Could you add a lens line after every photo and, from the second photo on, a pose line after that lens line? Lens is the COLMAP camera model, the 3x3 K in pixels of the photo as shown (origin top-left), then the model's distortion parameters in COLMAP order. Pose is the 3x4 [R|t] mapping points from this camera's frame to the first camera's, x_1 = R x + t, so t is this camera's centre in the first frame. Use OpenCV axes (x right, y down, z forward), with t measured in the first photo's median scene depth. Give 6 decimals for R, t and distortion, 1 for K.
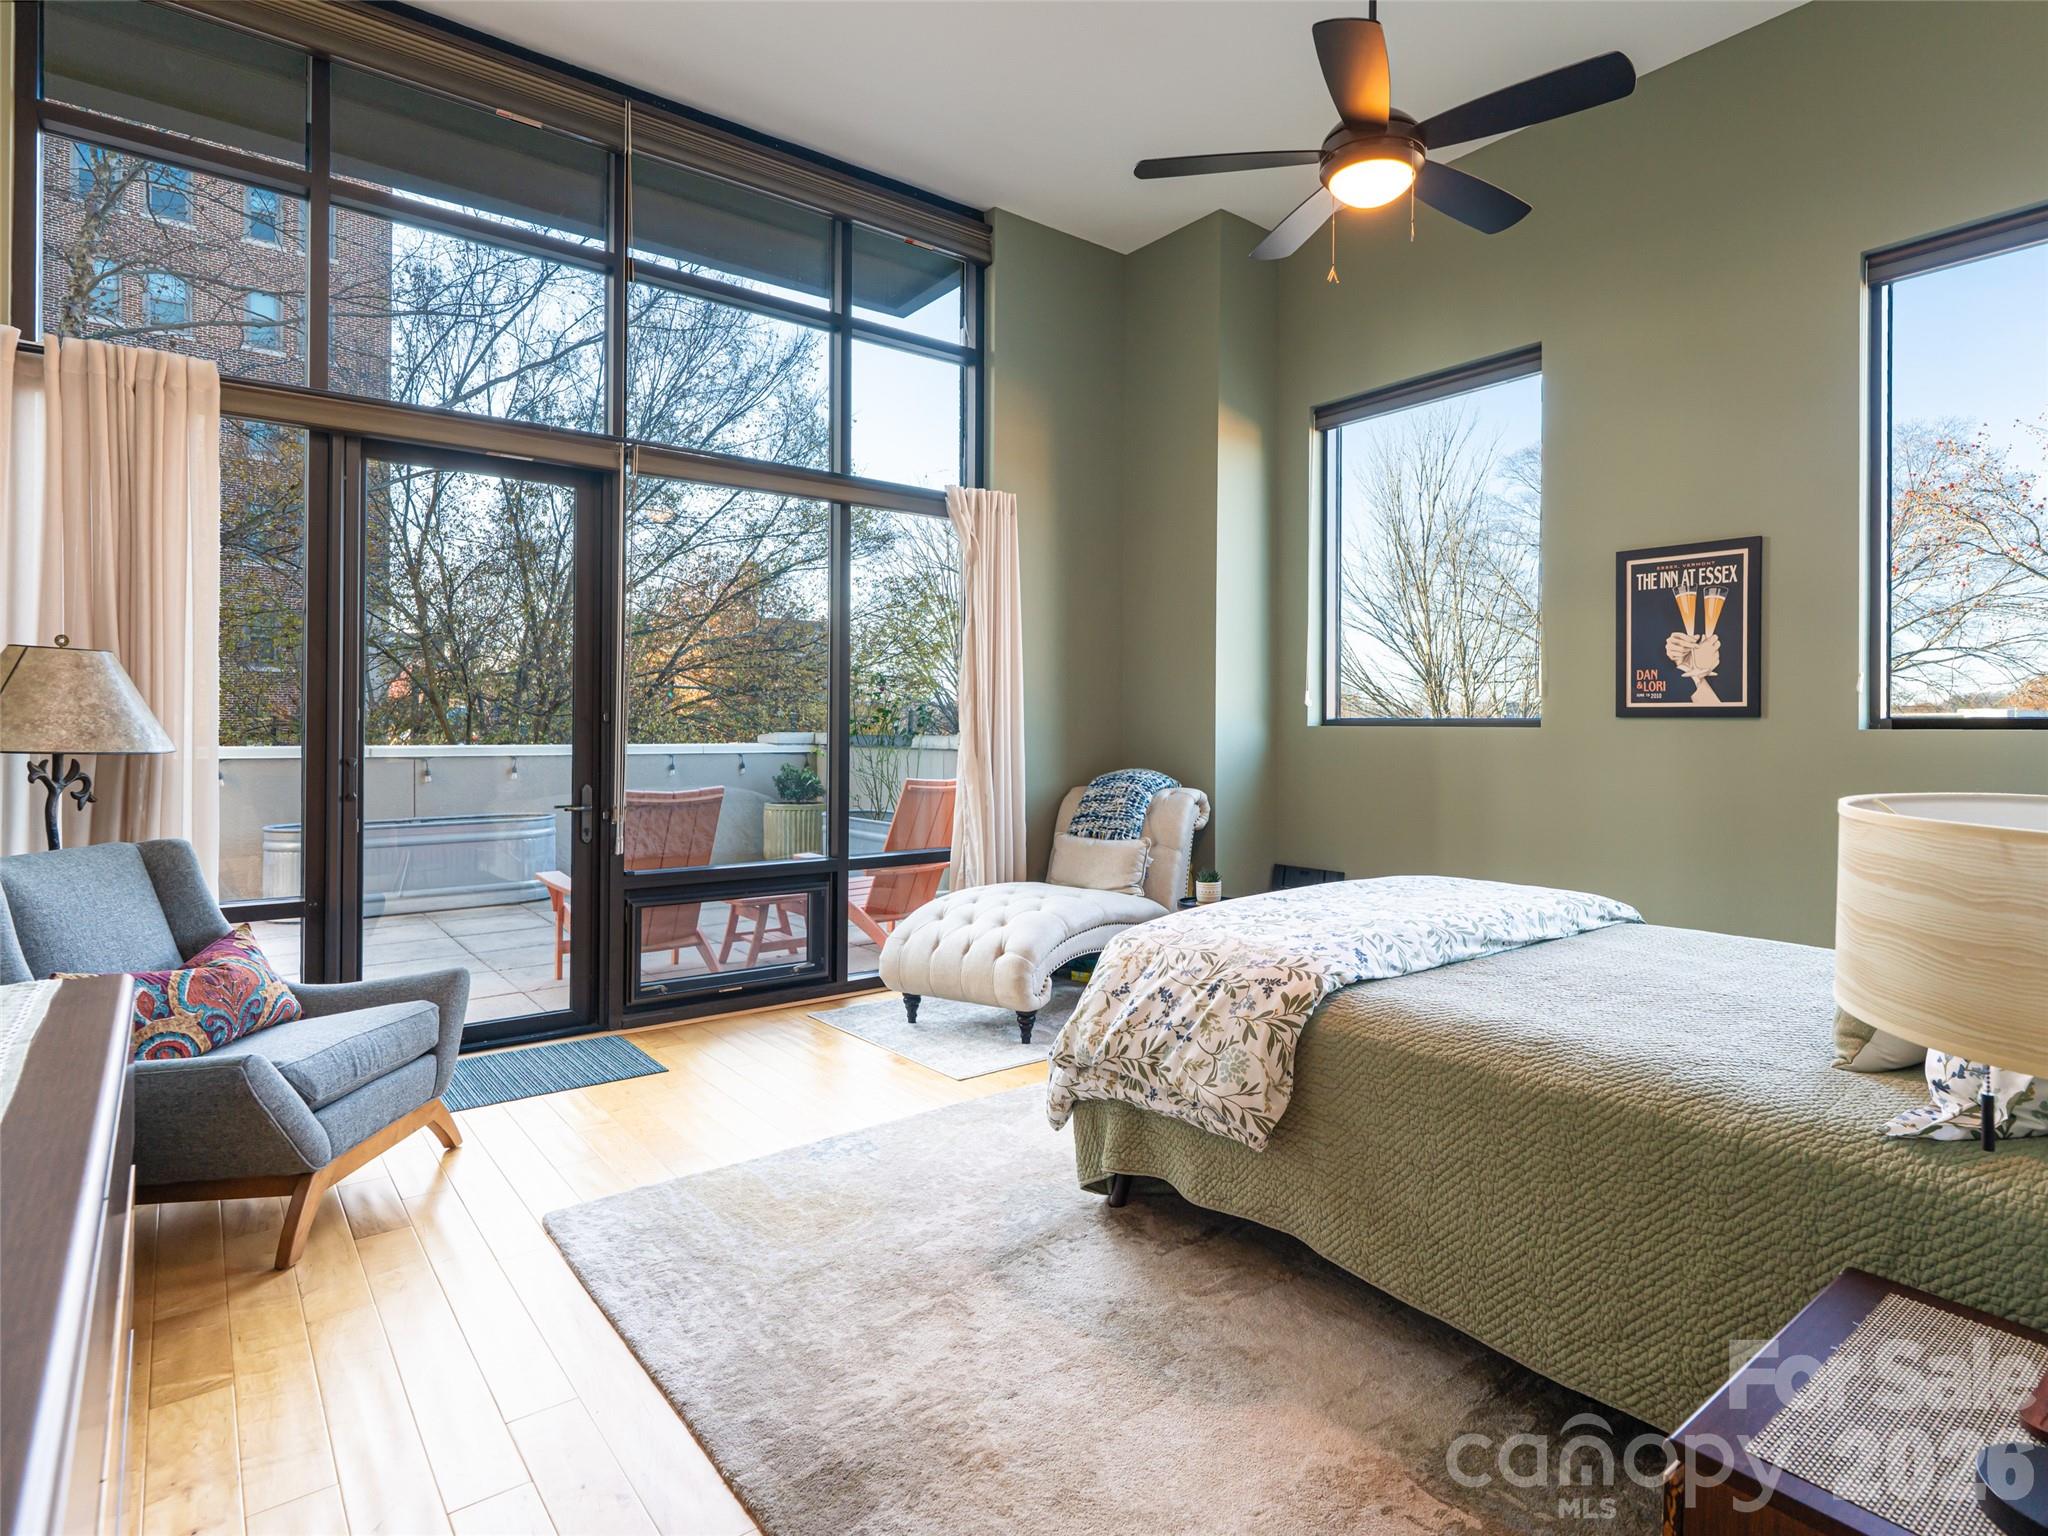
lens RADIAL K [[1119.5, 0, 1108.4], [0, 1119.5, 734.4], [0, 0, 1]] dist [-0.003771, 0.000437]
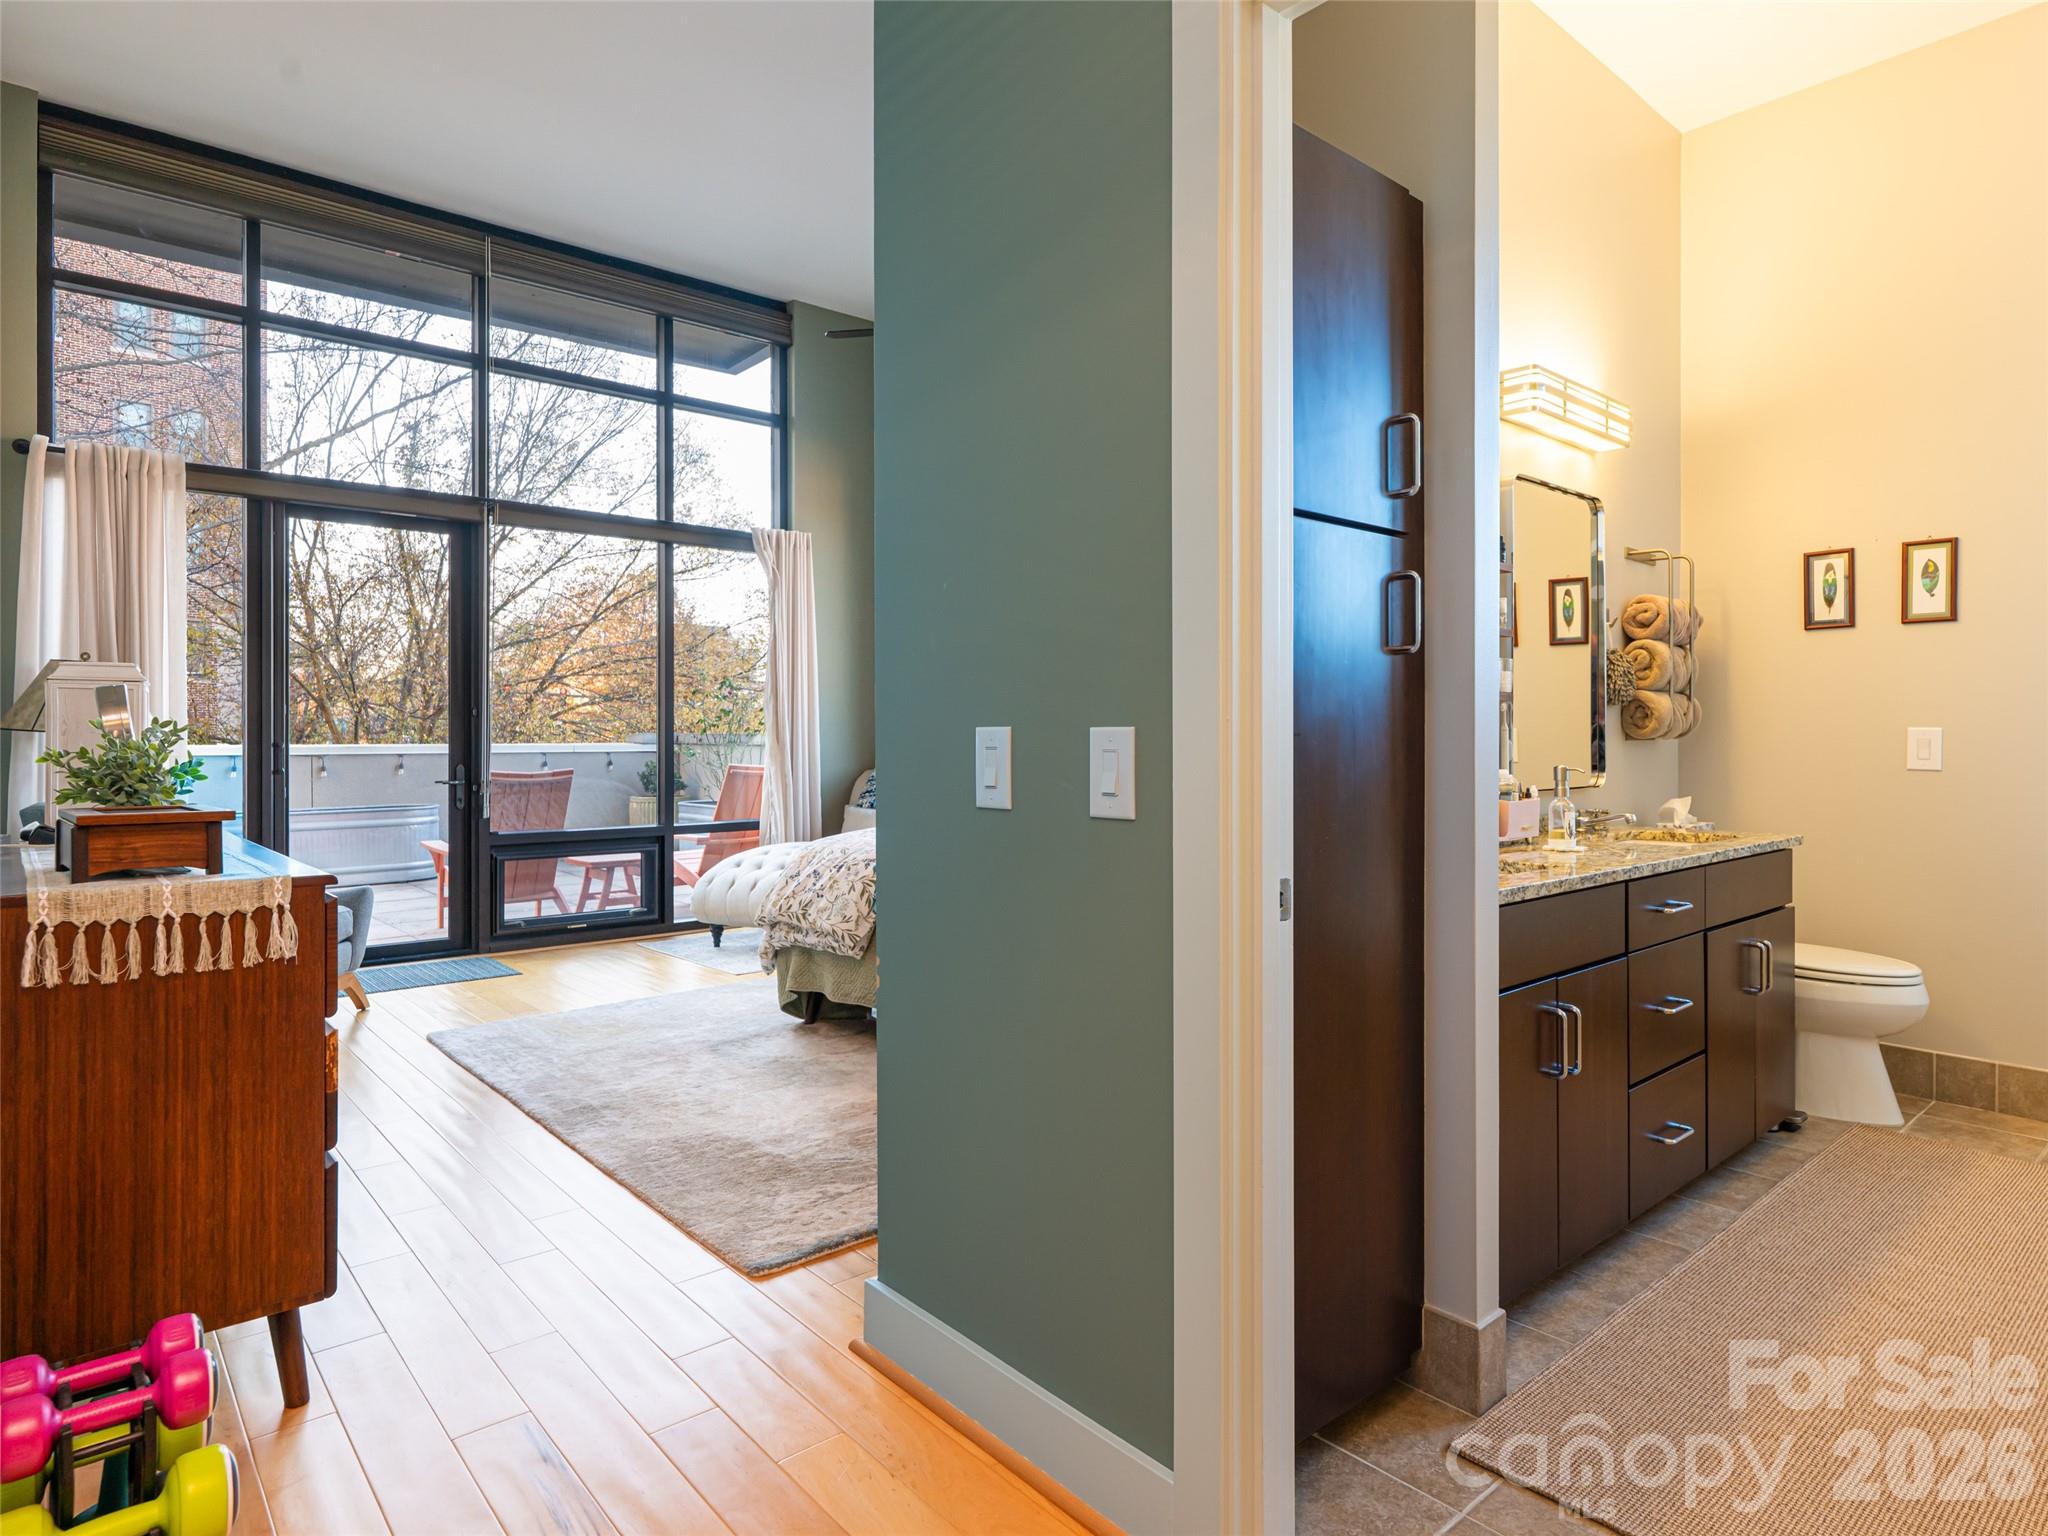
lens RADIAL K [[1119.5, 0, 1037.7], [0, 1119.5, 744.8], [0, 0, 1]] dist [-0.003771, 0.000437]
pose [[0.999504, -0.006182, 0.030871, 0.163001], [0.006062, 0.999974, 0.003981, 0.021087], [-0.030895, -0.003792, 0.999515, -0.316615]]
